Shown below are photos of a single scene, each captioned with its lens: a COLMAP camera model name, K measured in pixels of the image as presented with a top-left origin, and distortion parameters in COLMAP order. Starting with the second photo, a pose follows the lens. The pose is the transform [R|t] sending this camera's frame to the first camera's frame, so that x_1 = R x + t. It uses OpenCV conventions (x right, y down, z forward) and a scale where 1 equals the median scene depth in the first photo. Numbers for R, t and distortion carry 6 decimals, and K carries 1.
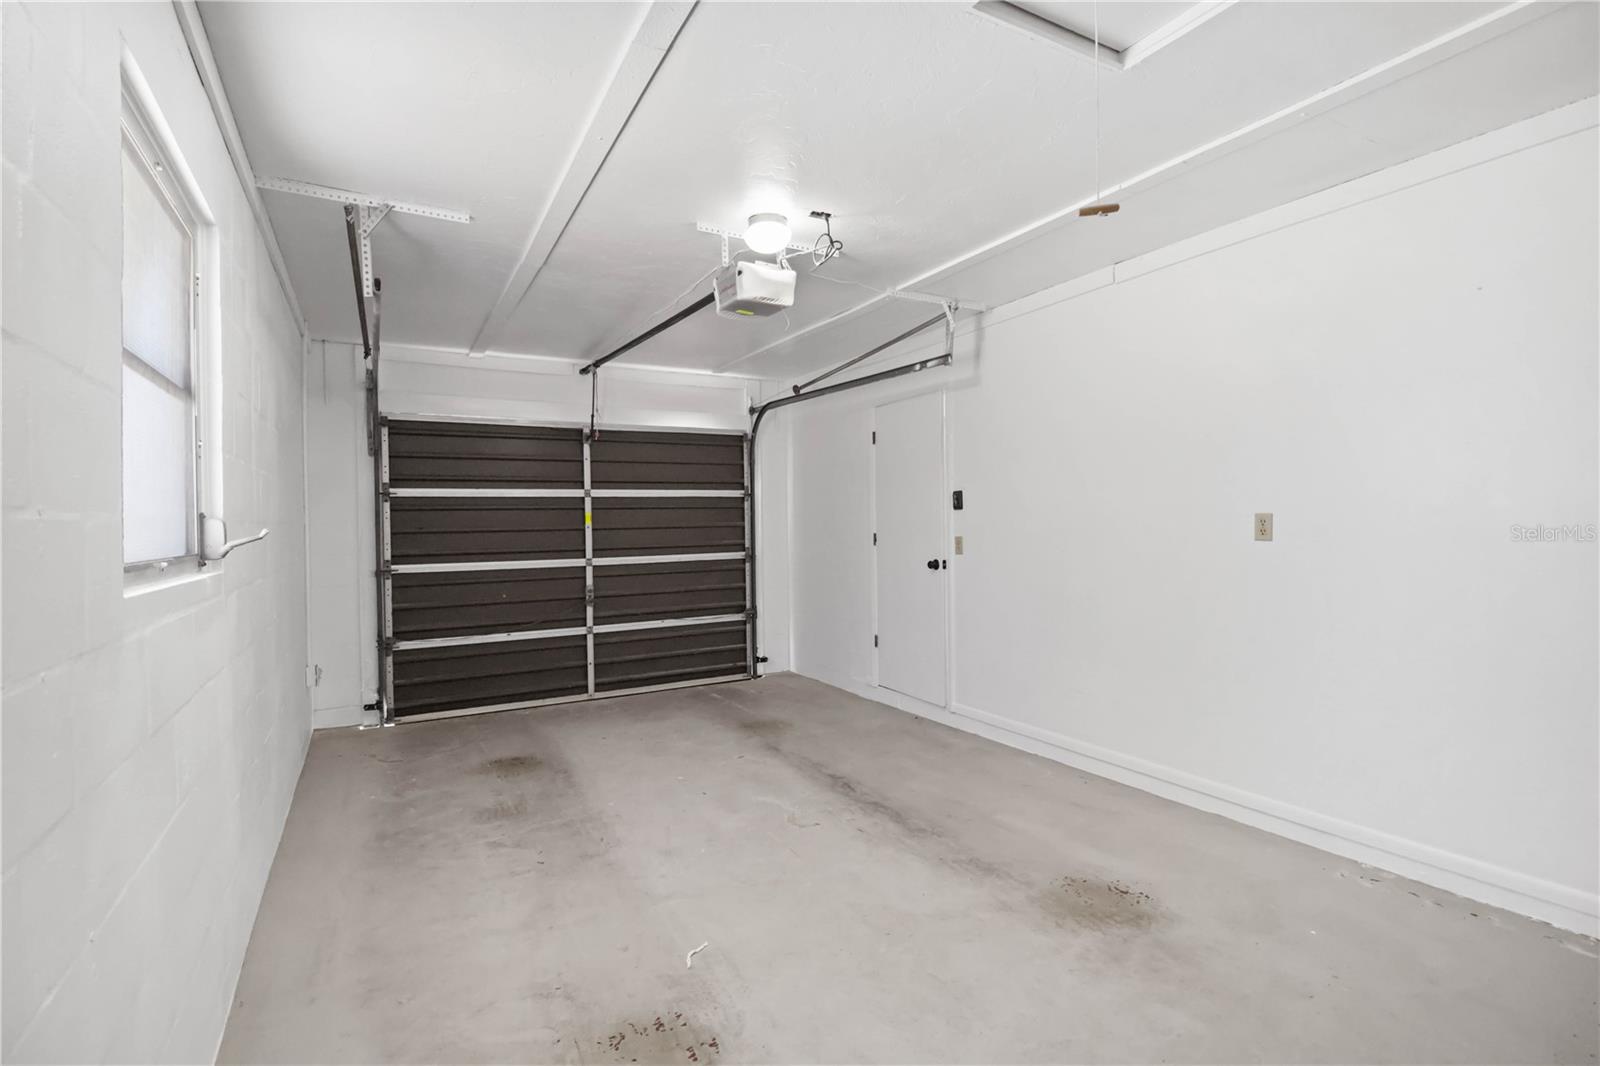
lens RADIAL K [[742.6, 0, 799.3], [0, 742.6, 531.1], [0, 0, 1]] dist [0.015647, -0.007917]
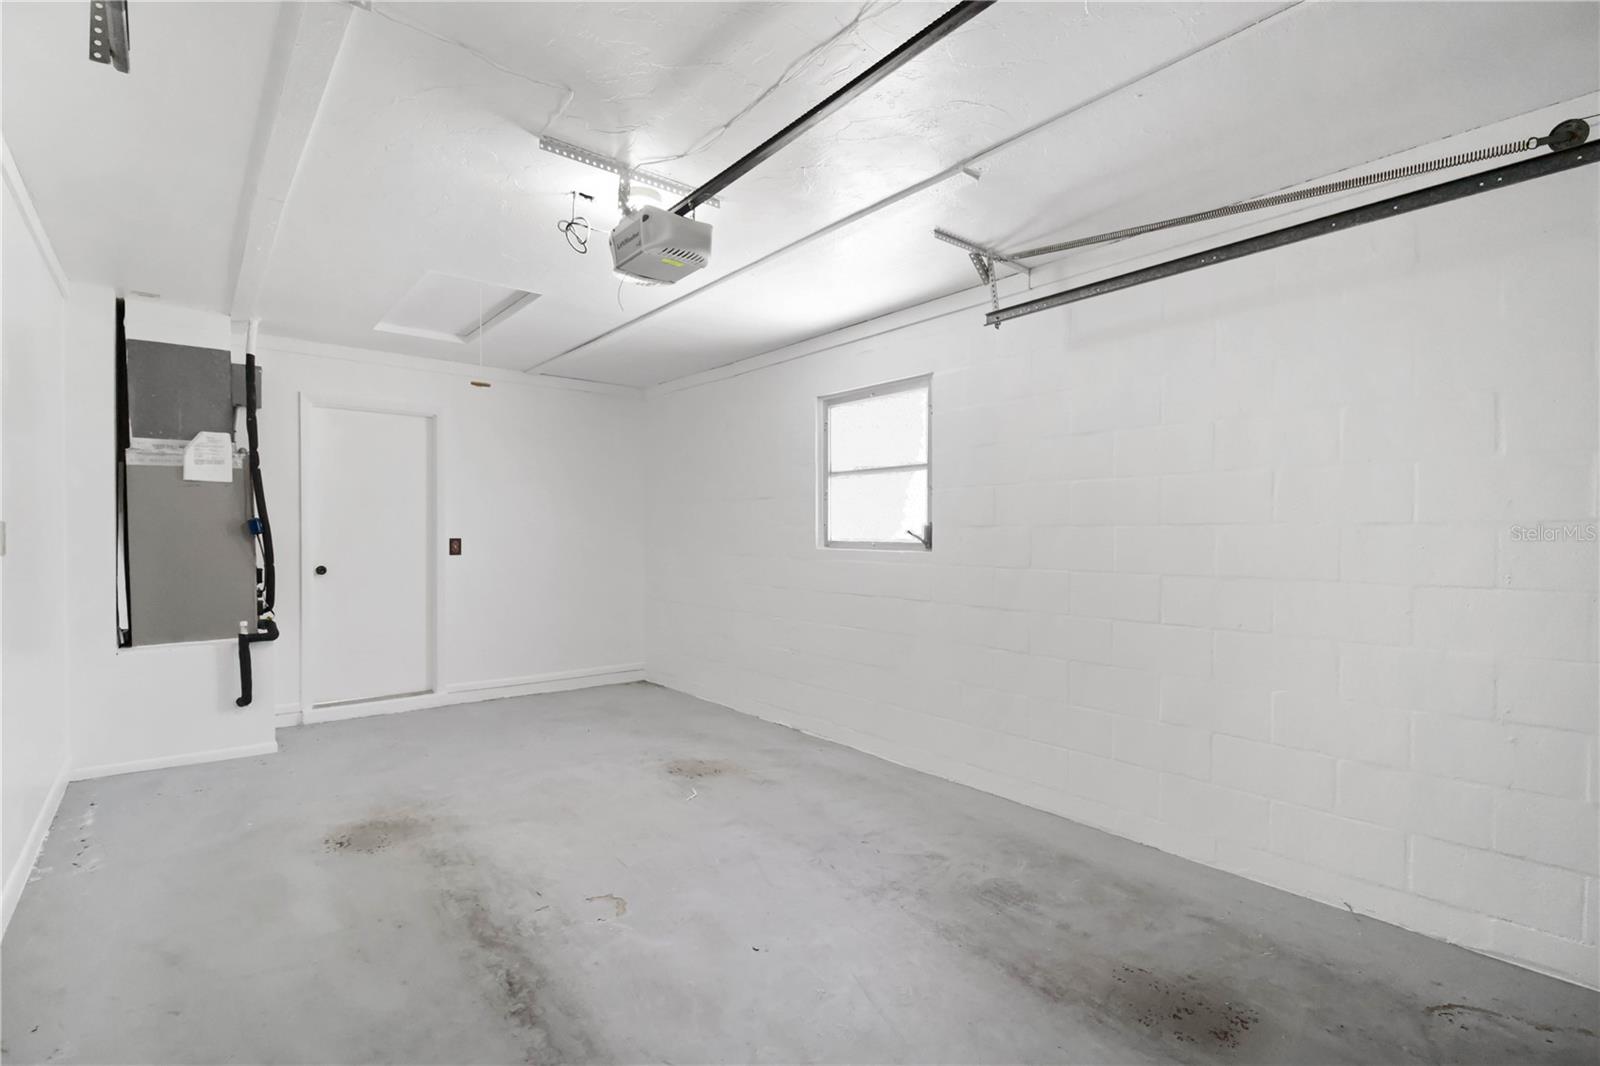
lens RADIAL K [[742.6, 0, 800.7], [0, 742.6, 535.5], [0, 0, 1]] dist [0.015647, -0.007917]
pose [[-0.983711, 0.011133, -0.179412, -0.059745], [0.008611, 0.999853, 0.014830, -0.013073], [0.179550, 0.013044, -0.983662, 1.786639]]
